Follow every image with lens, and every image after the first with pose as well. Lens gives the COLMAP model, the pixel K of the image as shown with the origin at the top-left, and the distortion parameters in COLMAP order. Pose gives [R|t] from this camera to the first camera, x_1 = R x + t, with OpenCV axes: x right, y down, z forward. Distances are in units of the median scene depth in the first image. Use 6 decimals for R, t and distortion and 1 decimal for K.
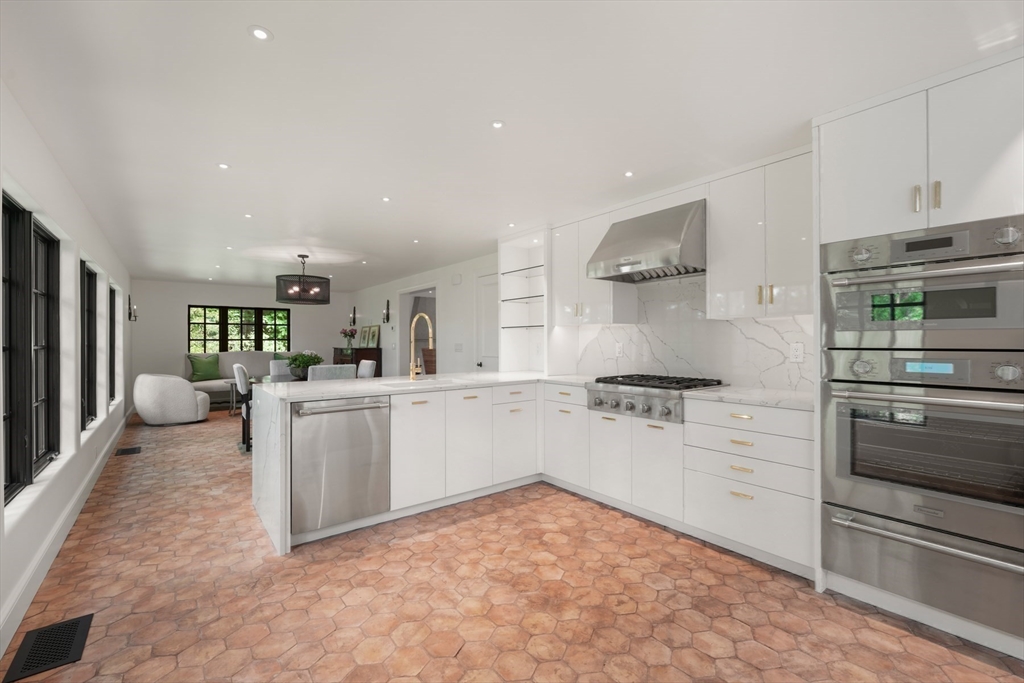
lens RADIAL K [[439.5, 0, 516.1], [0, 439.5, 340.5], [0, 0, 1]] dist [0.000409, 0.000144]
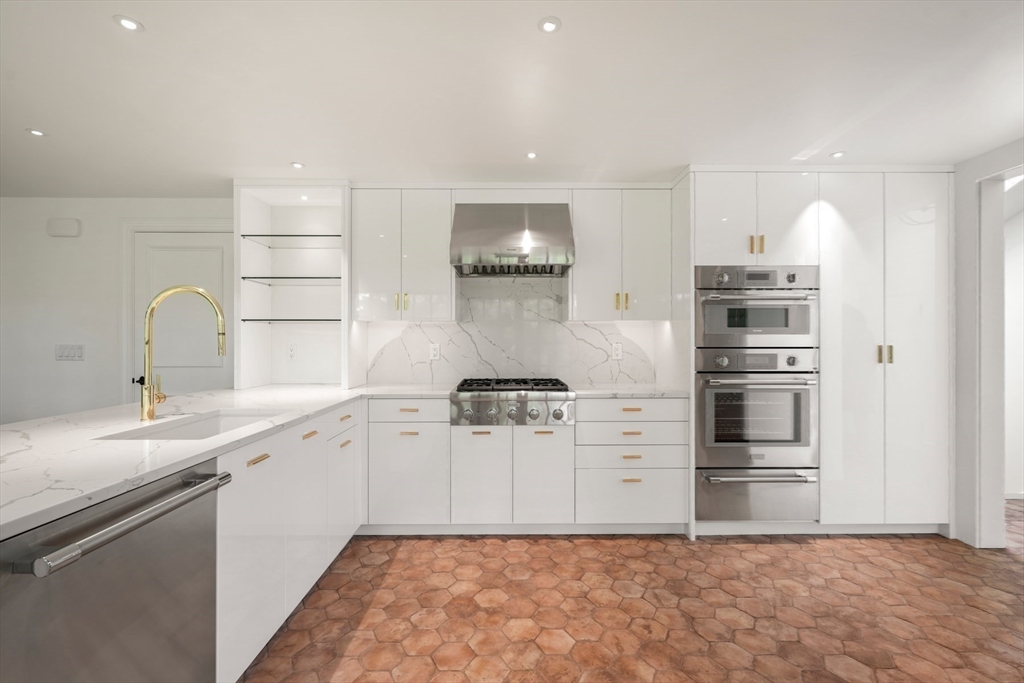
lens RADIAL K [[439.5, 0, 512.1], [0, 439.5, 342.4], [0, 0, 1]] dist [0.000409, 0.000144]
pose [[0.609885, 0.003807, 0.792481, -0.487673], [-0.003235, 0.999992, -0.002315, 0.006166], [-0.792483, -0.001152, 0.609893, 0.495837]]
